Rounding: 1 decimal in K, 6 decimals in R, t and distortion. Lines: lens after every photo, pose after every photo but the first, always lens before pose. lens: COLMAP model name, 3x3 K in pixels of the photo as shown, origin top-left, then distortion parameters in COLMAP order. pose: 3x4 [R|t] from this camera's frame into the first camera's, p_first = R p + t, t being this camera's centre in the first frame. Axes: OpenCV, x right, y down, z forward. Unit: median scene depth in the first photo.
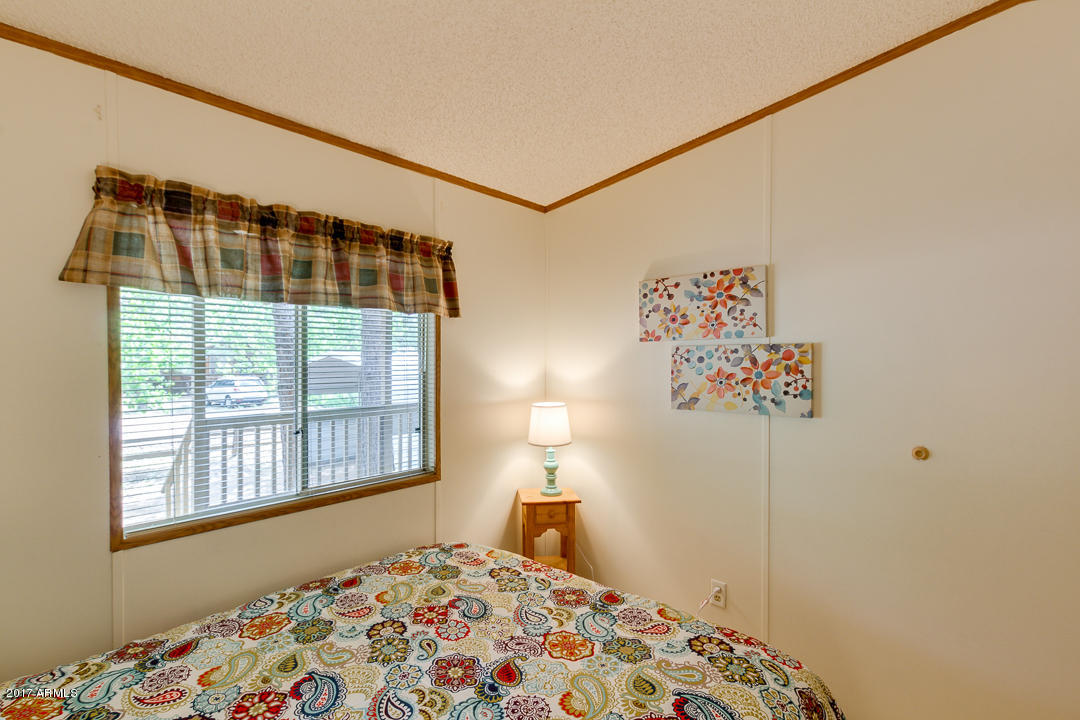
lens RADIAL K [[544.8, 0, 525.2], [0, 544.8, 361.8], [0, 0, 1]] dist [0.008375, -0.000536]
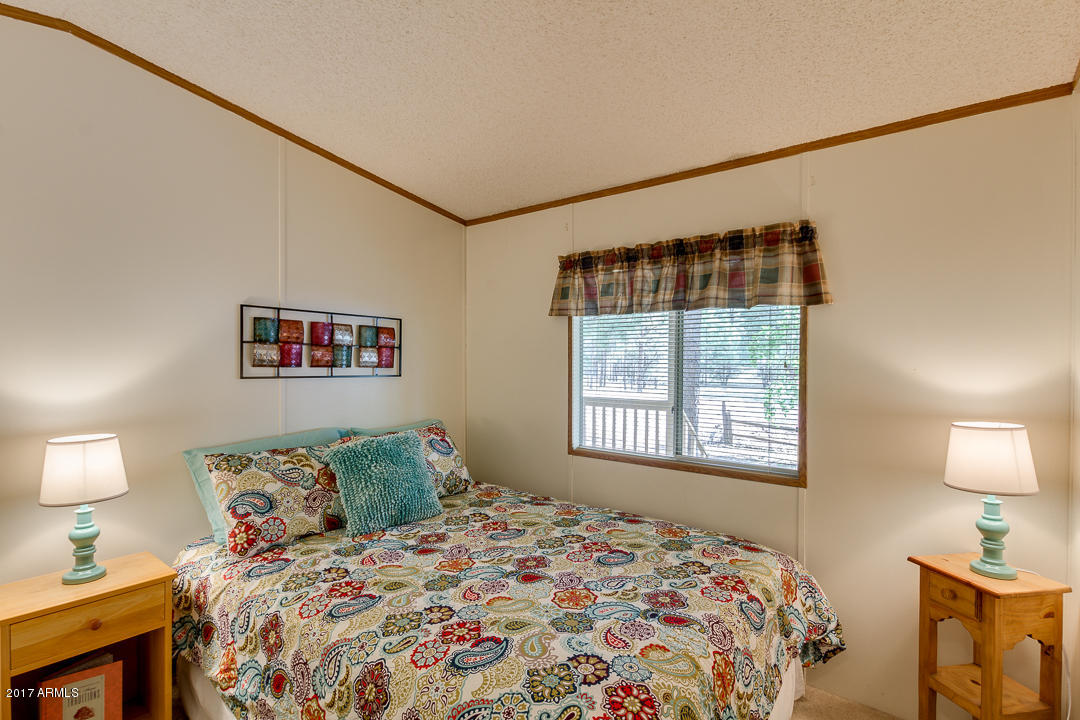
lens RADIAL K [[544.8, 0, 525.2], [0, 544.8, 361.8], [0, 0, 1]] dist [0.008375, -0.000536]
pose [[0.010479, 0.004550, -0.999935, 1.027883], [-0.011453, 0.999925, 0.004430, 0.015621], [0.999880, 0.011406, 0.010530, 0.739798]]
